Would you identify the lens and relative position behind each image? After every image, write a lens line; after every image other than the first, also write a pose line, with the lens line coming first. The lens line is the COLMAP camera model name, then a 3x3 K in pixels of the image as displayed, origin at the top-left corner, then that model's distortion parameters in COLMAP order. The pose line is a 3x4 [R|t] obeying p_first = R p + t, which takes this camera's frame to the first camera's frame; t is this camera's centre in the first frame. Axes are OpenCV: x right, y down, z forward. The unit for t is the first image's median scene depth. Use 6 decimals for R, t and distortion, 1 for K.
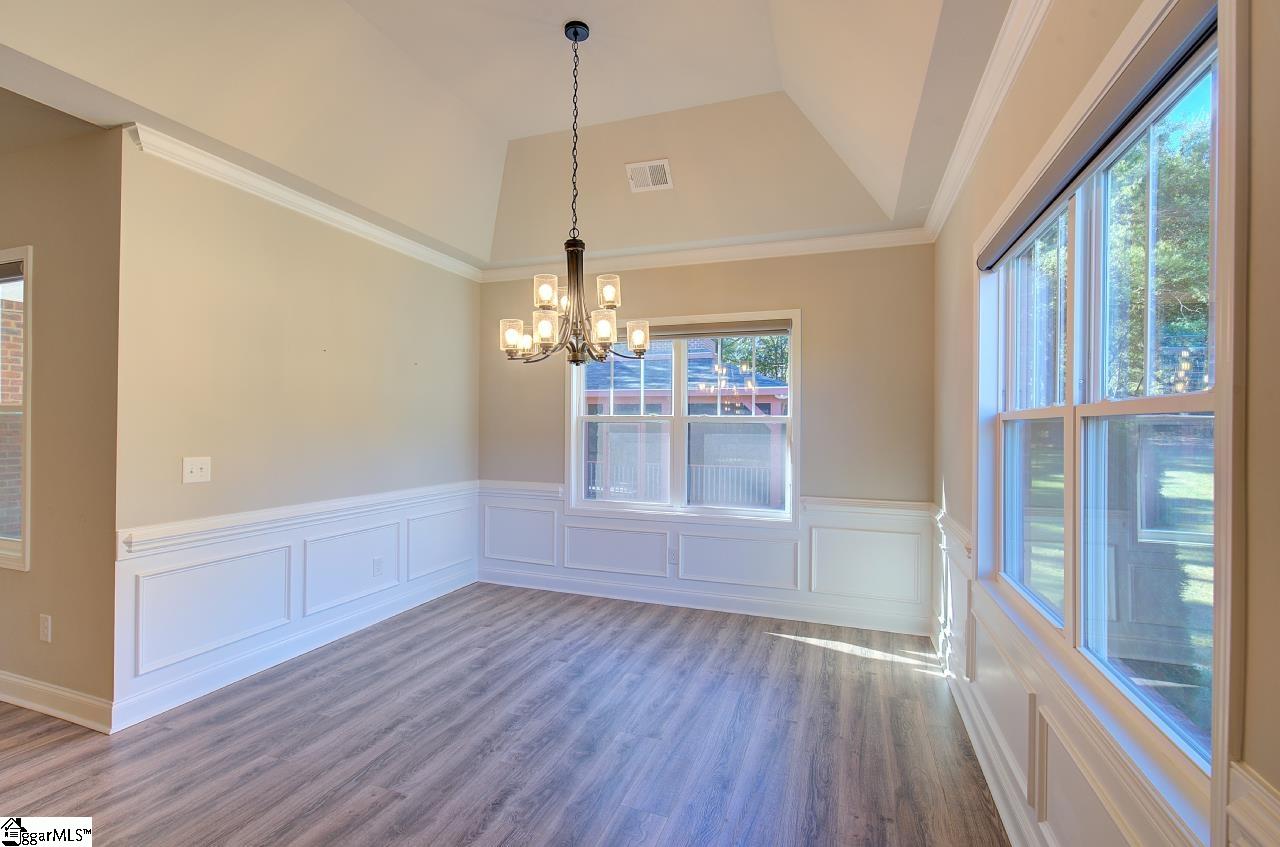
lens RADIAL K [[574.5, 0, 642.4], [0, 574.5, 426.9], [0, 0, 1]] dist [-0.000461, 0.000380]
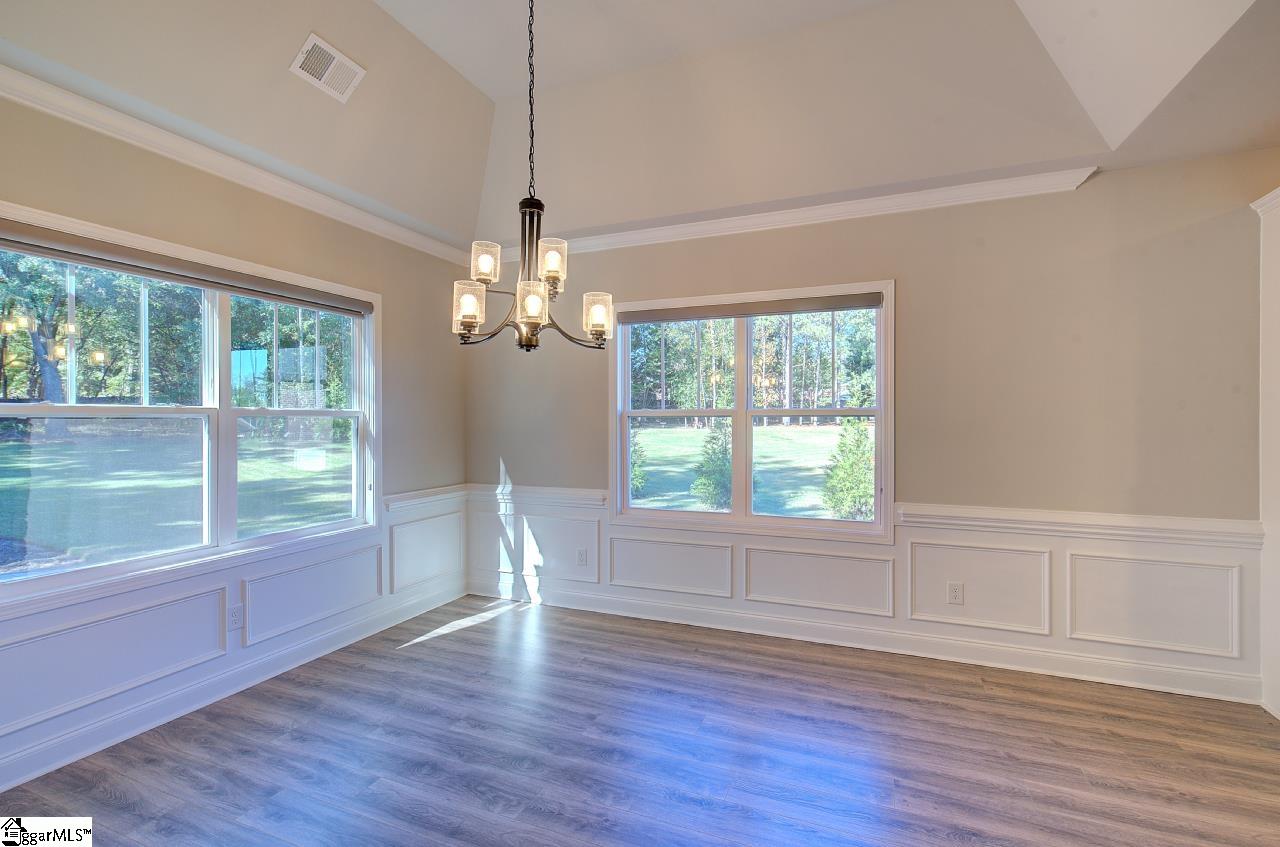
lens RADIAL K [[574.5, 0, 644.5], [0, 574.5, 421.6], [0, 0, 1]] dist [-0.000461, 0.000380]
pose [[0.024261, -0.008000, 0.999674, -0.705975], [-0.001773, 0.999966, 0.008046, -0.010001], [-0.999704, -0.001968, 0.024246, 0.604129]]
